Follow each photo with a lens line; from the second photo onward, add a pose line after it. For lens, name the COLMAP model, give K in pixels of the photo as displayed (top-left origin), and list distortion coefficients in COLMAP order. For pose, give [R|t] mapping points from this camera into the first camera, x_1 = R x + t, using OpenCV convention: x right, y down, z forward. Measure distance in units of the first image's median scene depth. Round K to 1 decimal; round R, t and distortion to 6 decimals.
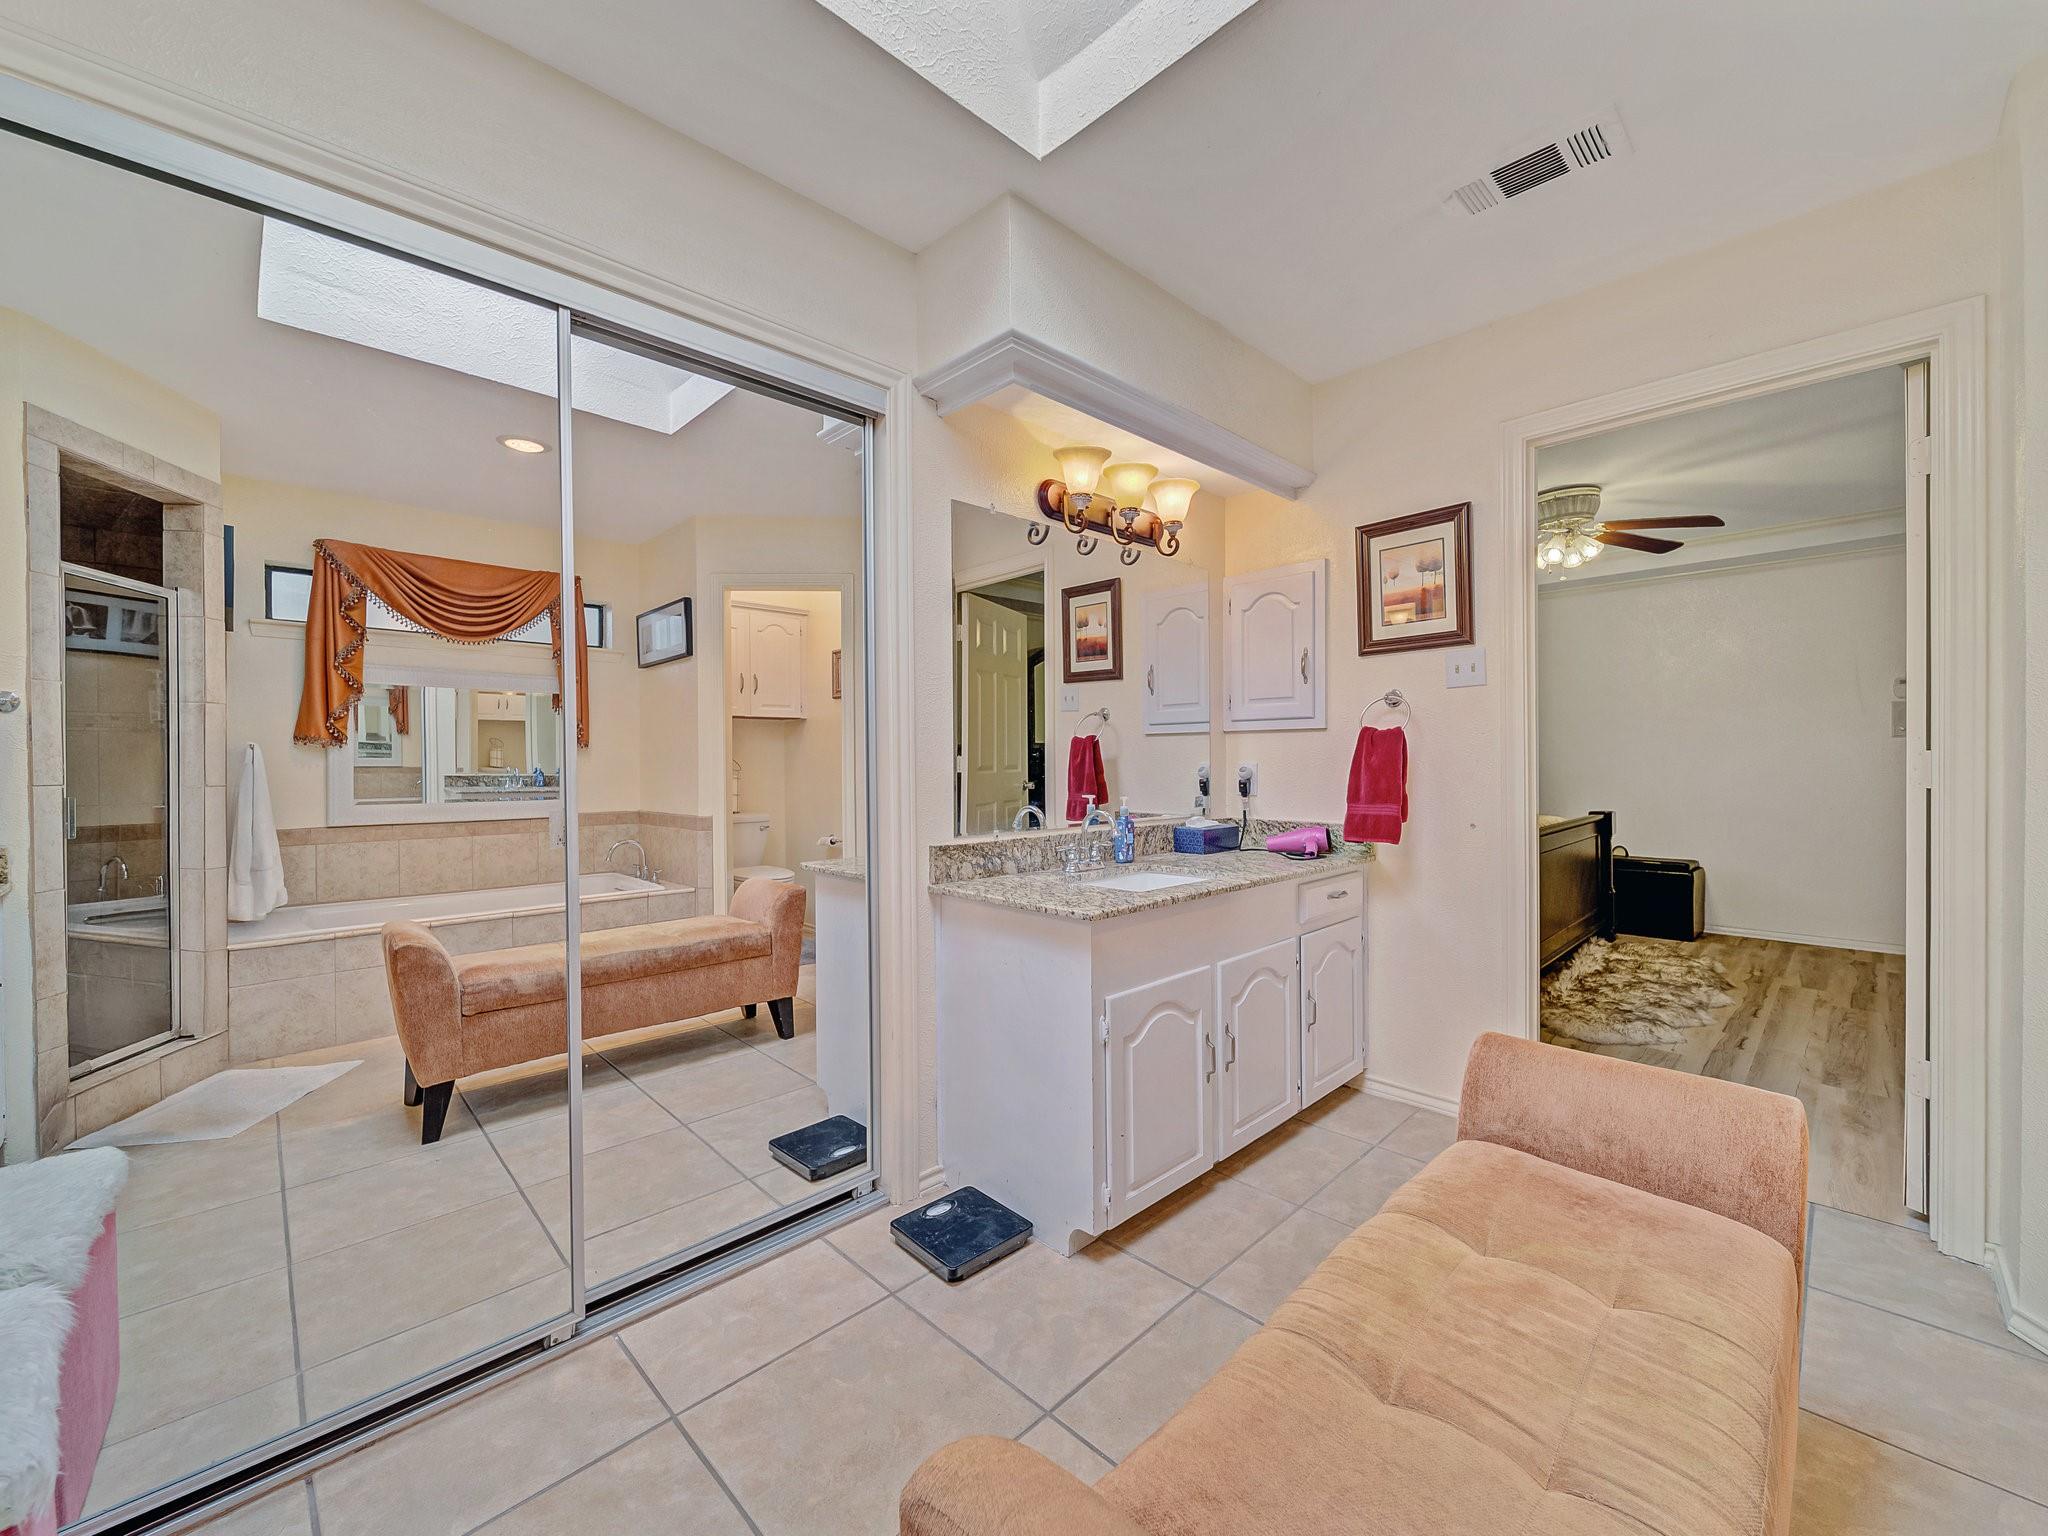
lens RADIAL K [[851.4, 0, 1024.0], [0, 851.4, 768.0], [0, 0, 1]] dist [0.017982, -0.000002]
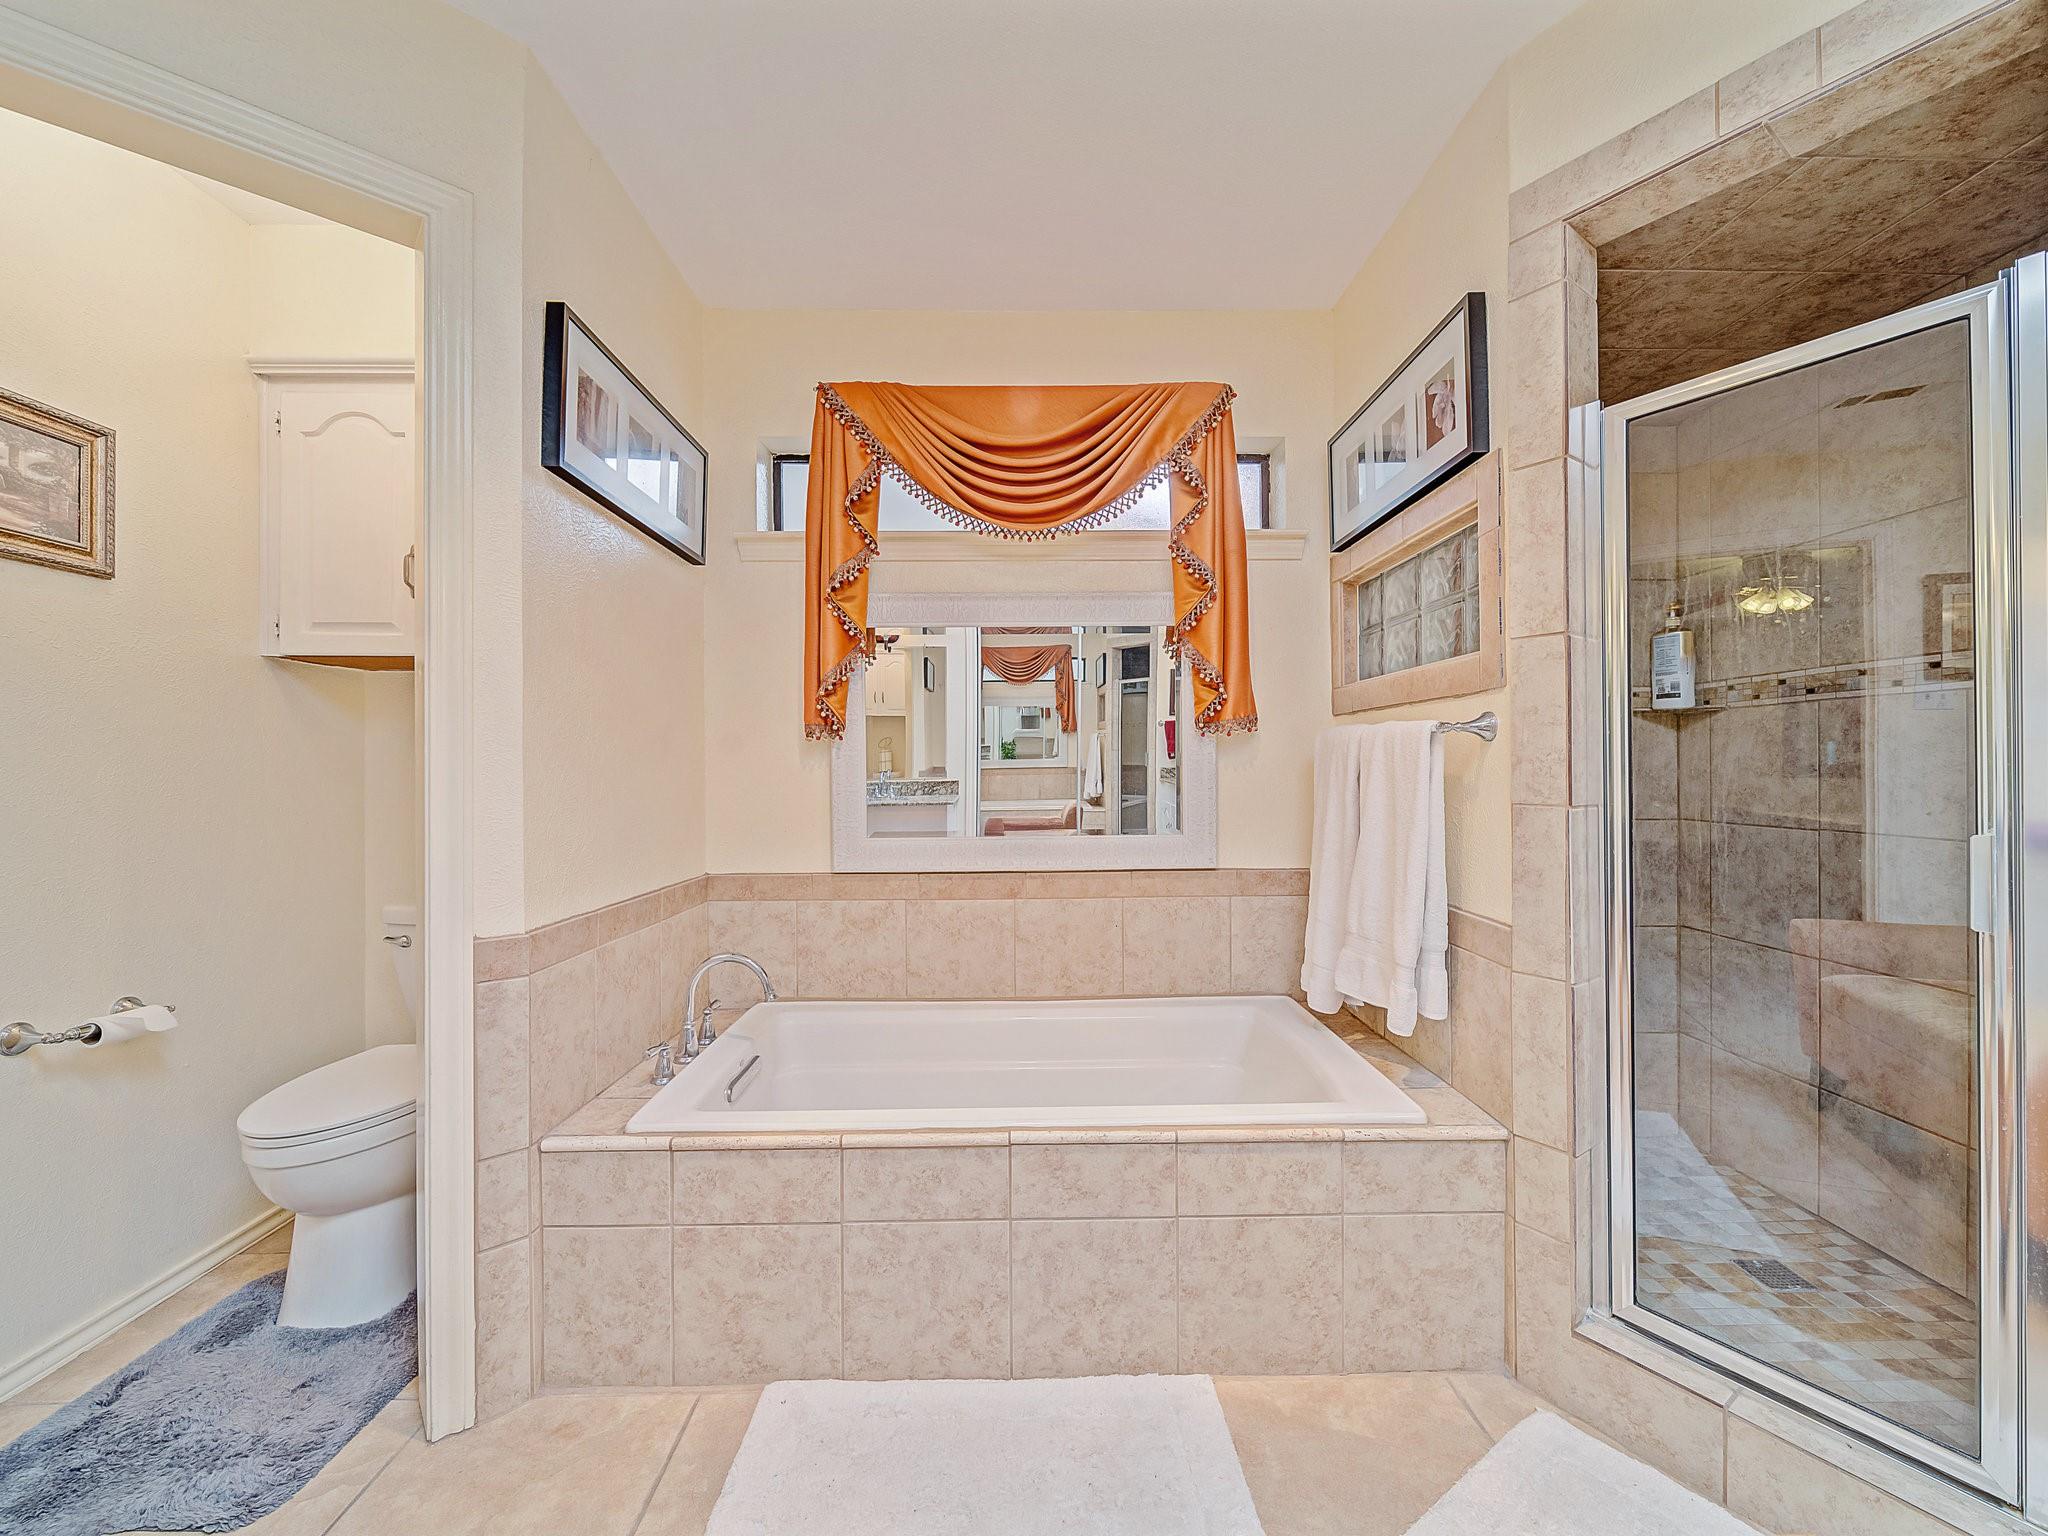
lens RADIAL K [[851.4, 0, 1024.0], [0, 851.4, 768.0], [0, 0, 1]] dist [0.017982, -0.000002]
pose [[0.715808, 0.006463, -0.698267, -0.294312], [-0.012696, 0.999912, -0.003761, -0.003968], [0.698182, 0.011557, 0.715827, 0.655478]]
